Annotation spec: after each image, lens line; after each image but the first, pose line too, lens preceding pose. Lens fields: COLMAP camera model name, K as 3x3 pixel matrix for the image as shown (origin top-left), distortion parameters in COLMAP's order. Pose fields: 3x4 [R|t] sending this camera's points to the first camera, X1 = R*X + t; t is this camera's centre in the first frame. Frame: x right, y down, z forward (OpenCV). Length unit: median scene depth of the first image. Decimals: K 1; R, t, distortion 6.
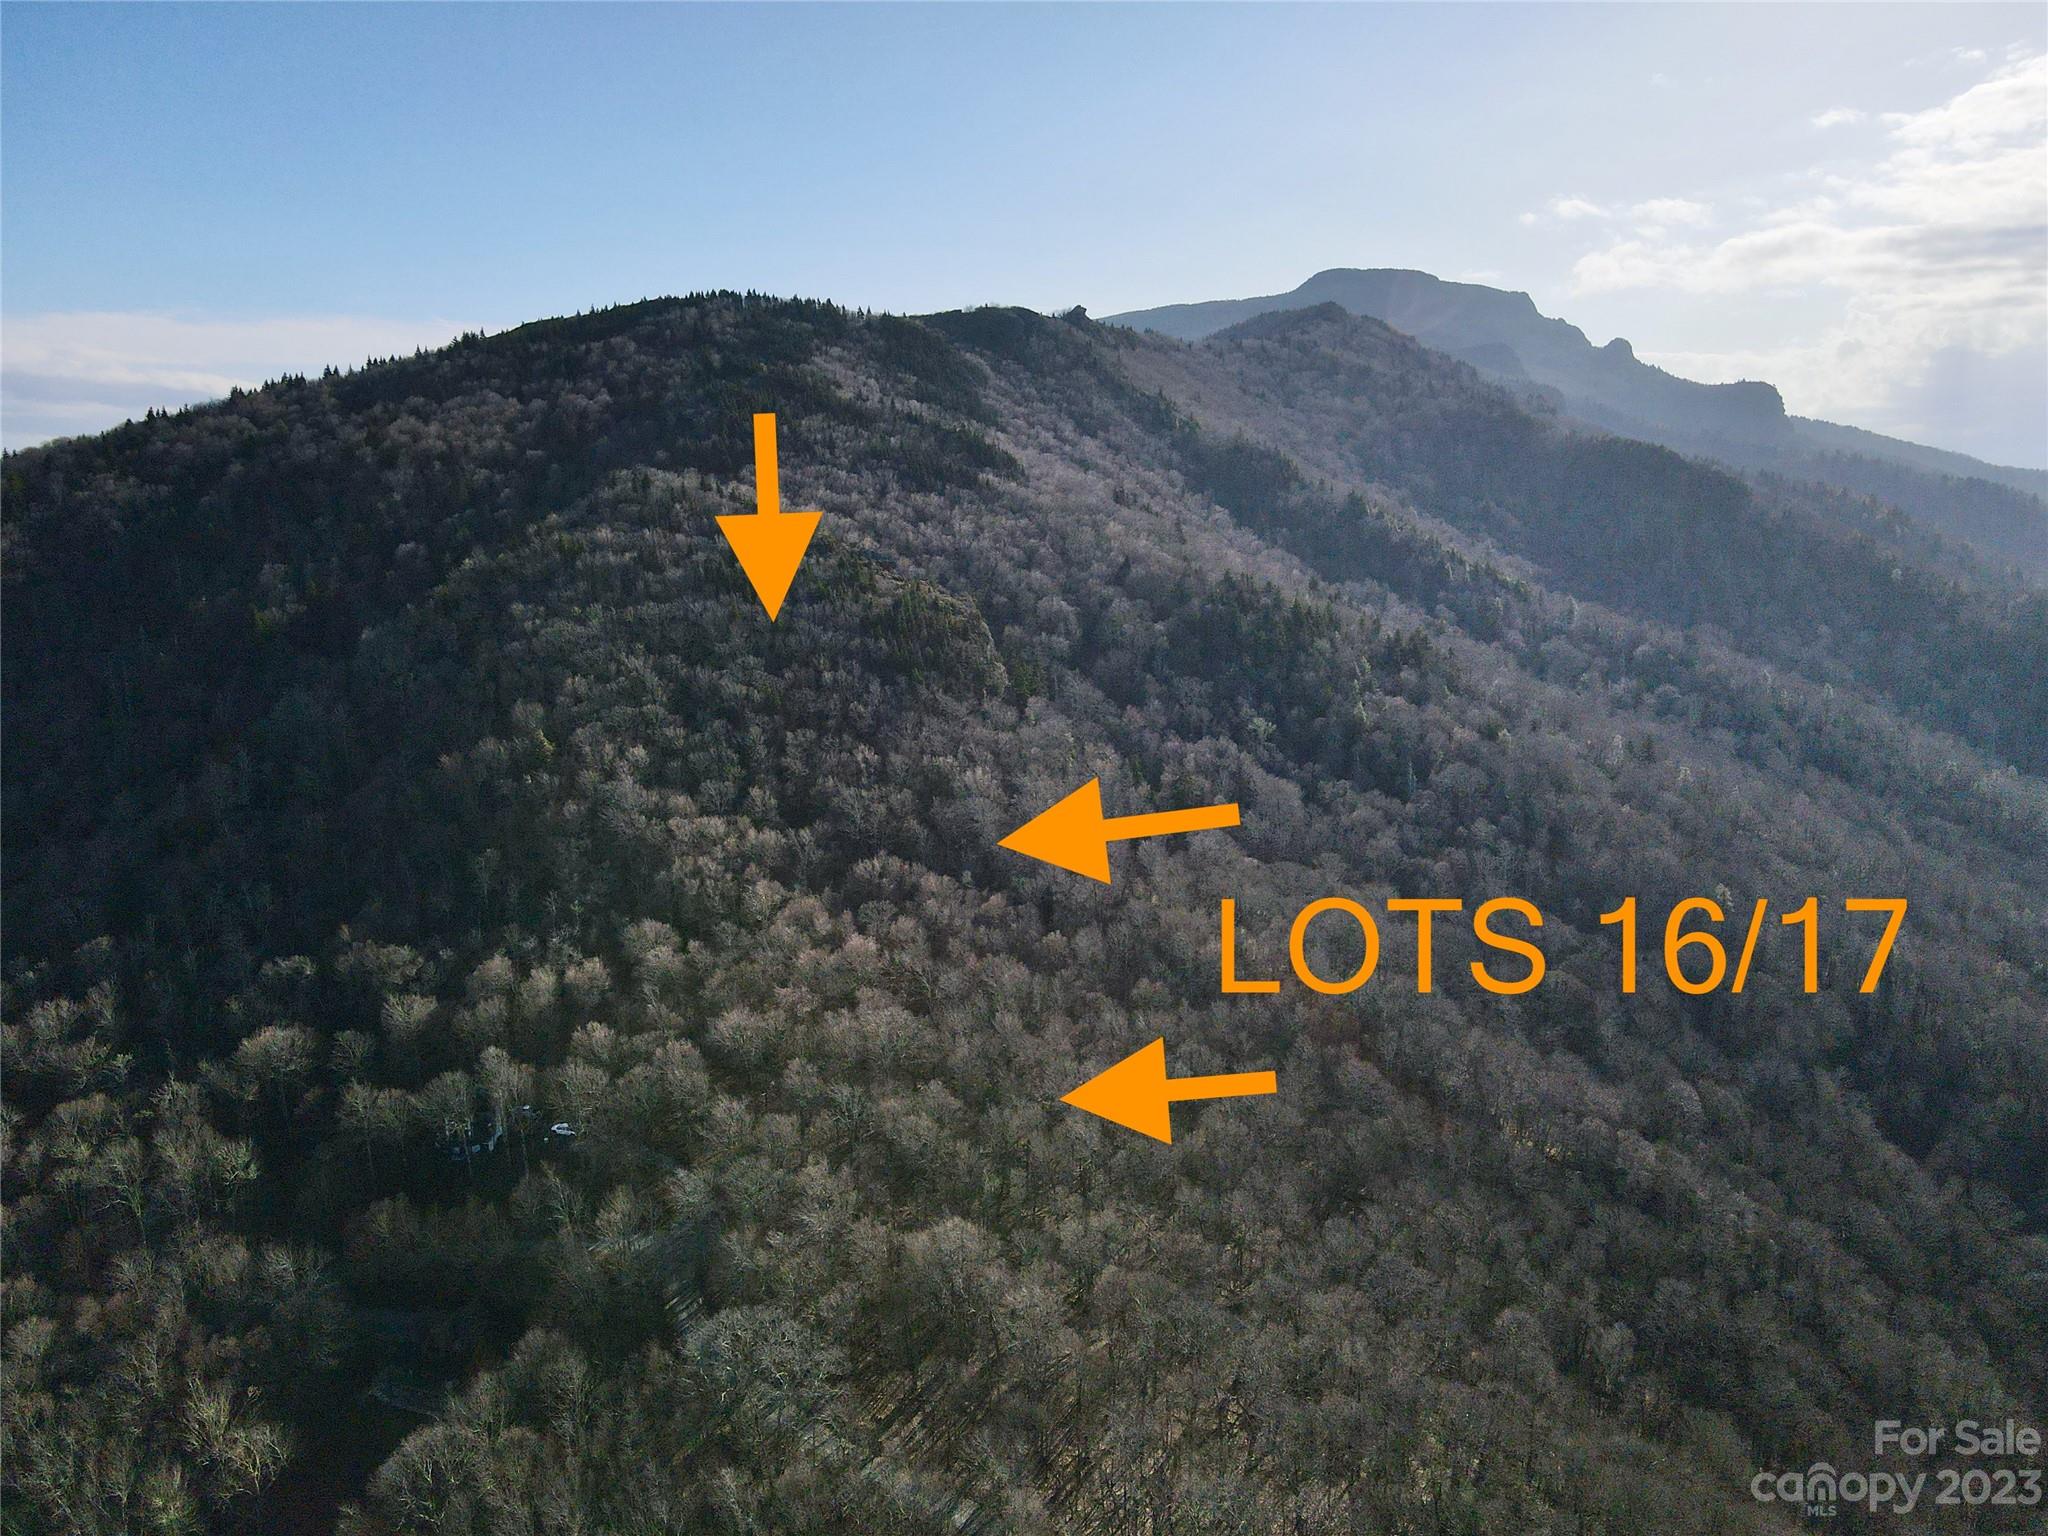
lens RADIAL K [[1511.8, 0, 1024.0], [0, 1511.8, 768.0], [0, 0, 1]] dist [-0.012852, 0.031800]
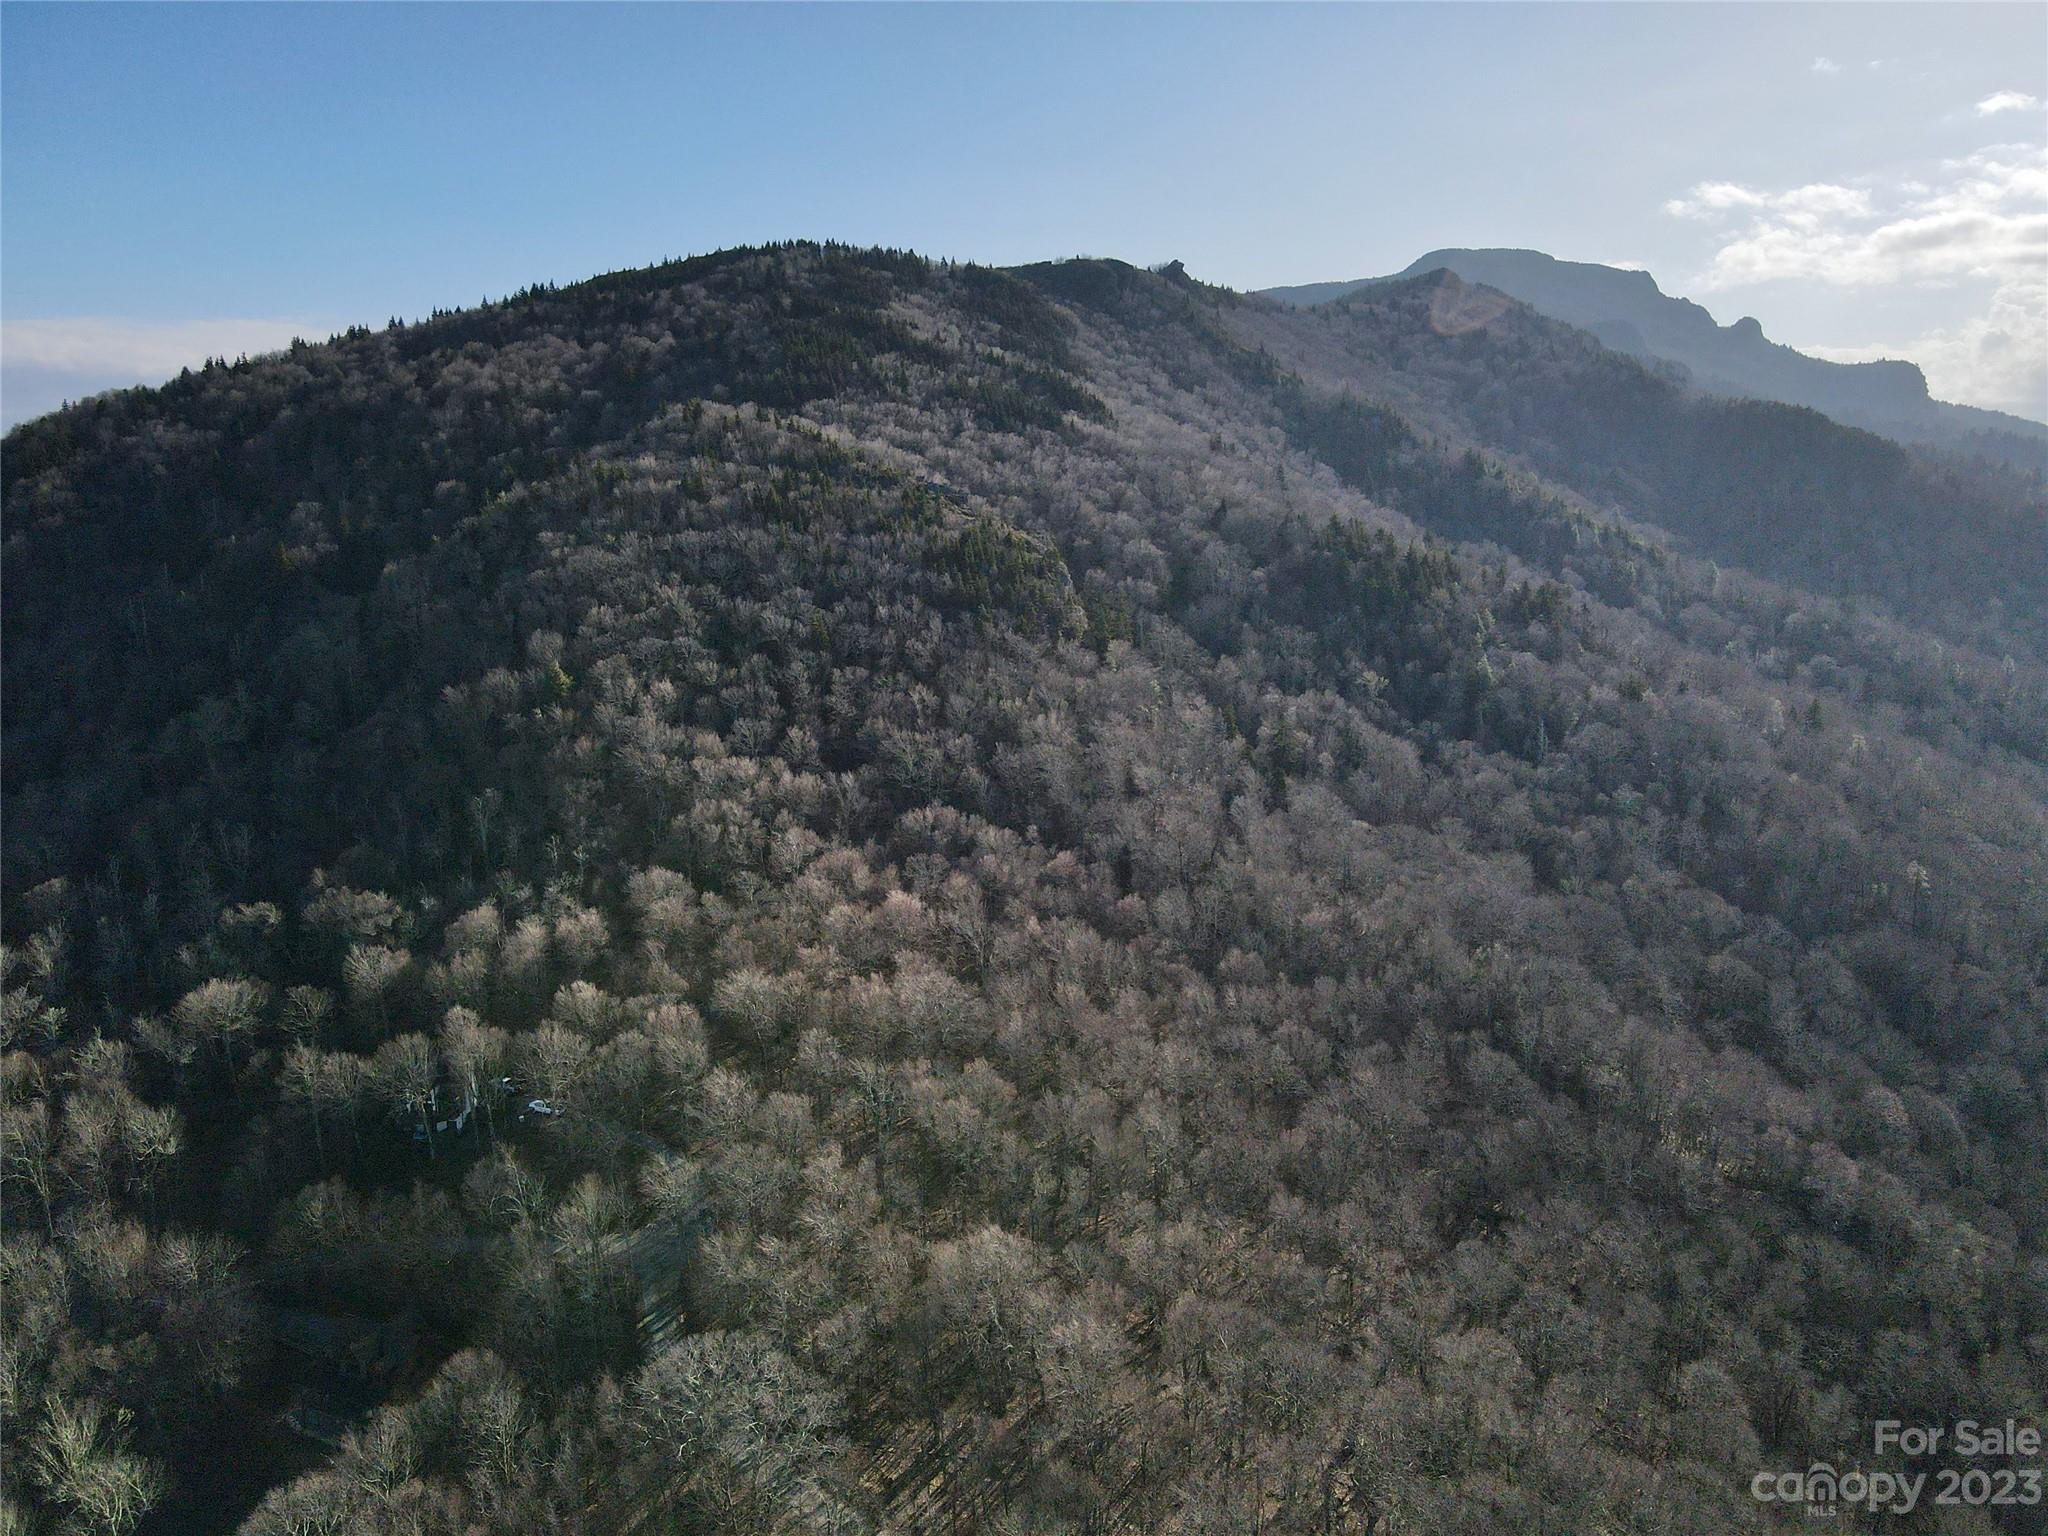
lens RADIAL K [[1511.8, 0, 1024.0], [0, 1511.8, 768.0], [0, 0, 1]] dist [-0.012852, 0.031800]
pose [[0.997956, 0.011886, -0.062794, 0.011925], [-0.011918, 0.999929, -0.000128, 0.036241], [0.062788, 0.000876, 0.998026, 0.133808]]
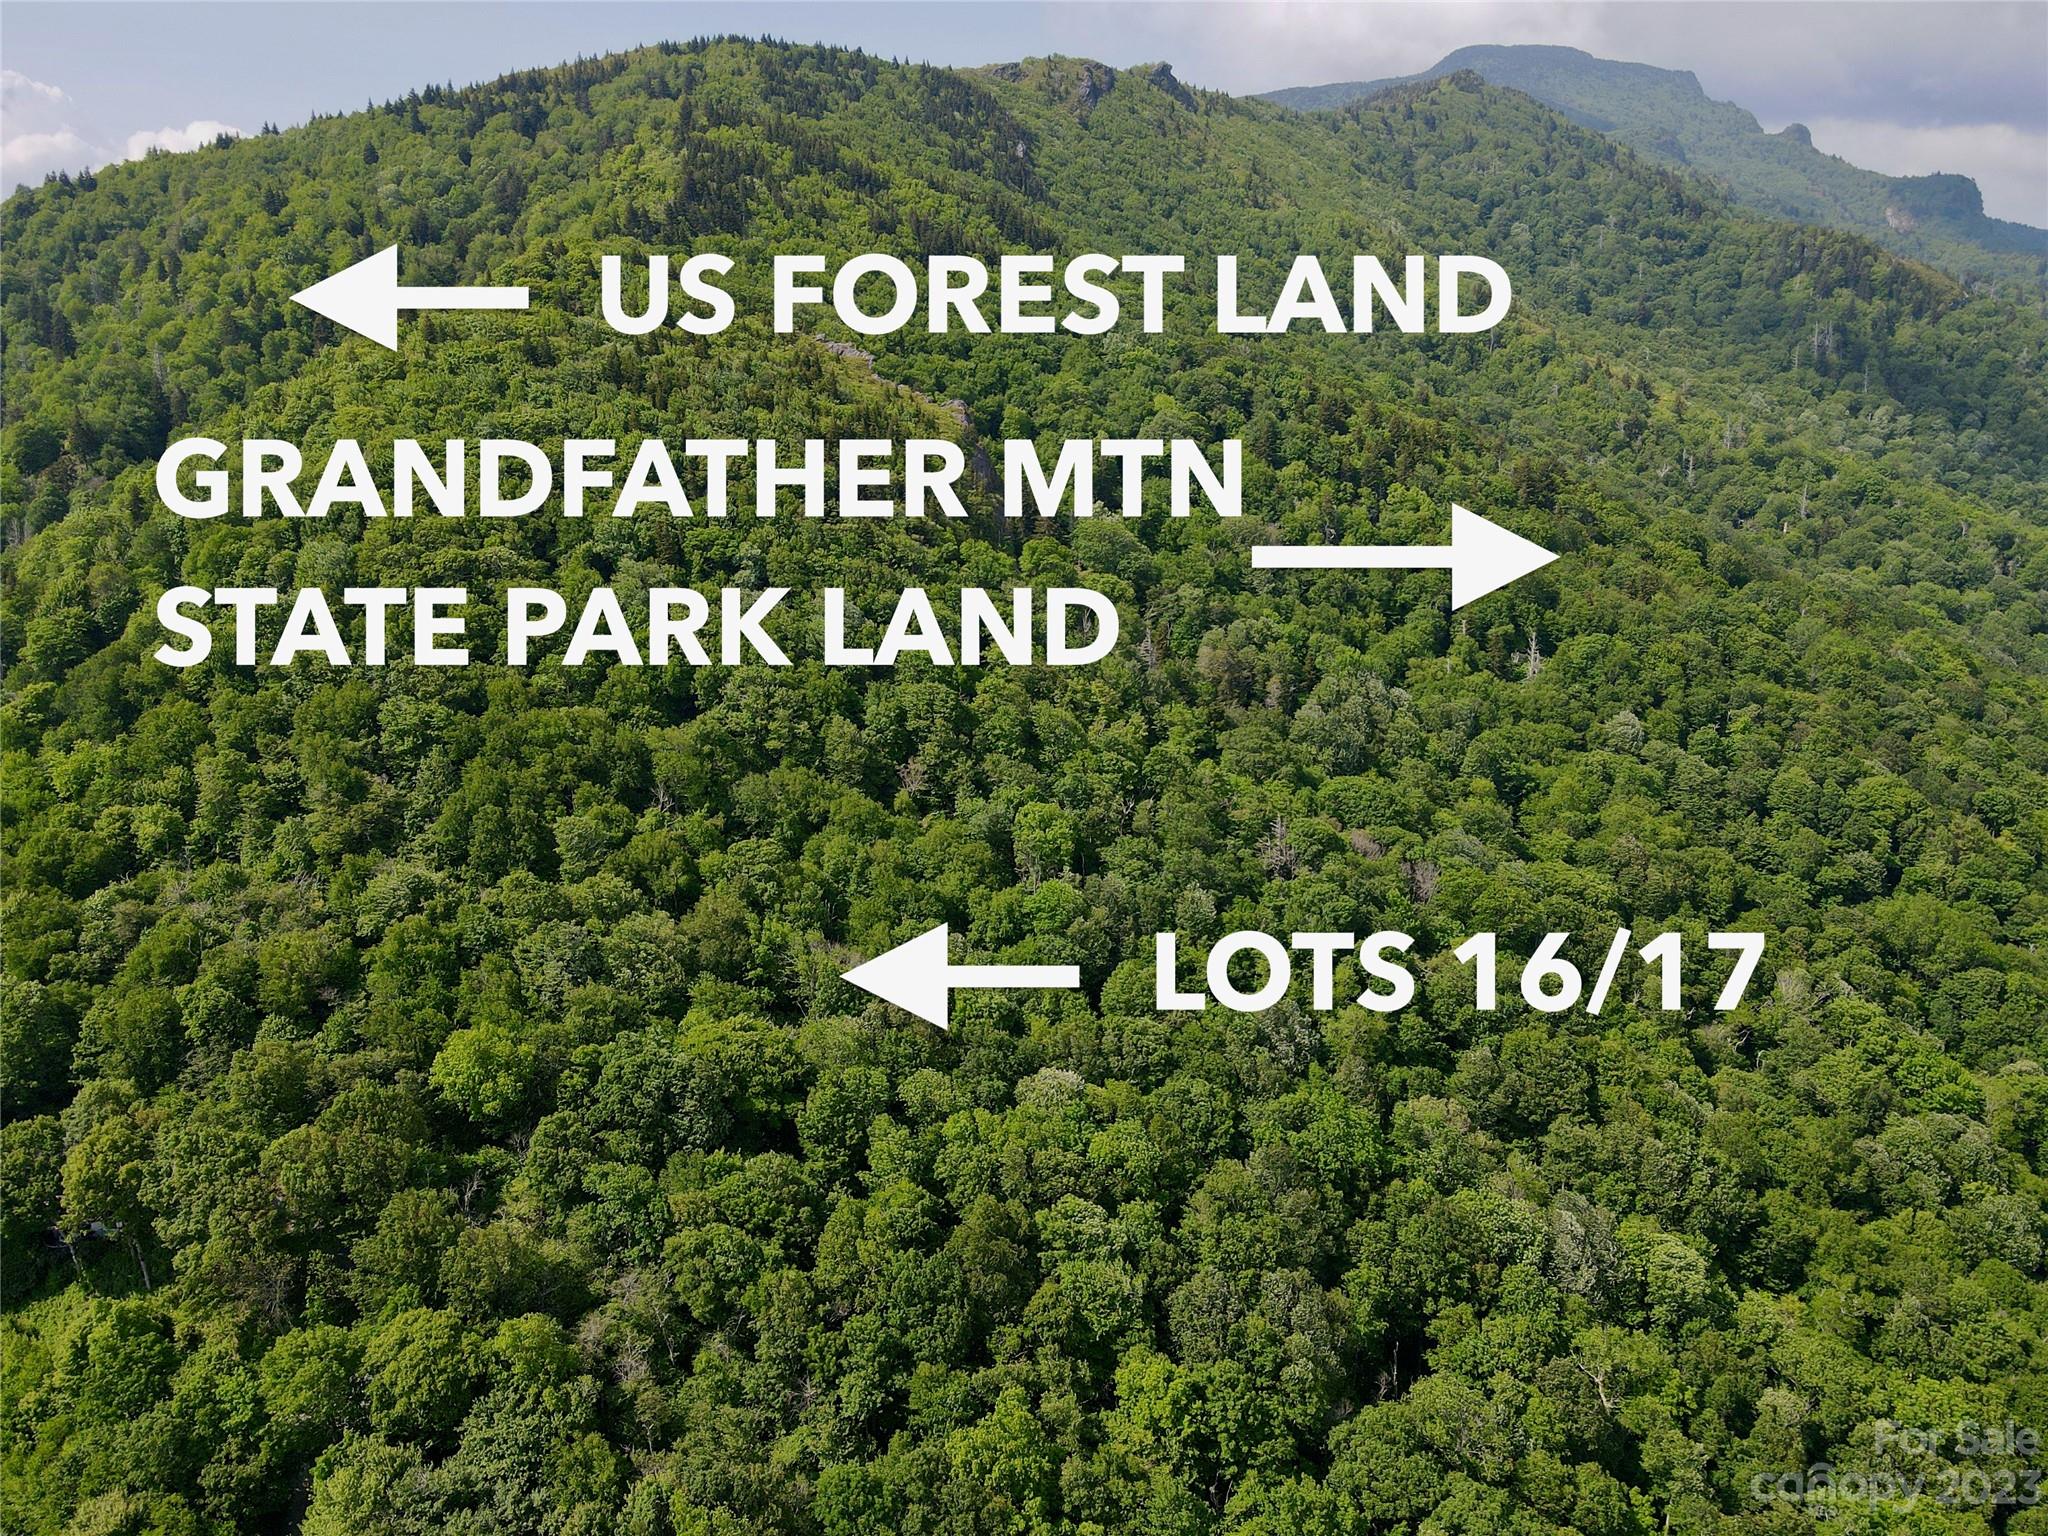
lens RADIAL K [[1511.8, 0, 1024.0], [0, 1511.8, 768.0], [0, 0, 1]] dist [-0.012852, 0.031800]
pose [[0.997391, 0.028664, -0.066261, 0.070289], [-0.020705, 0.992820, 0.117812, -0.030574], [0.069162, -0.116133, 0.990823, 0.303339]]
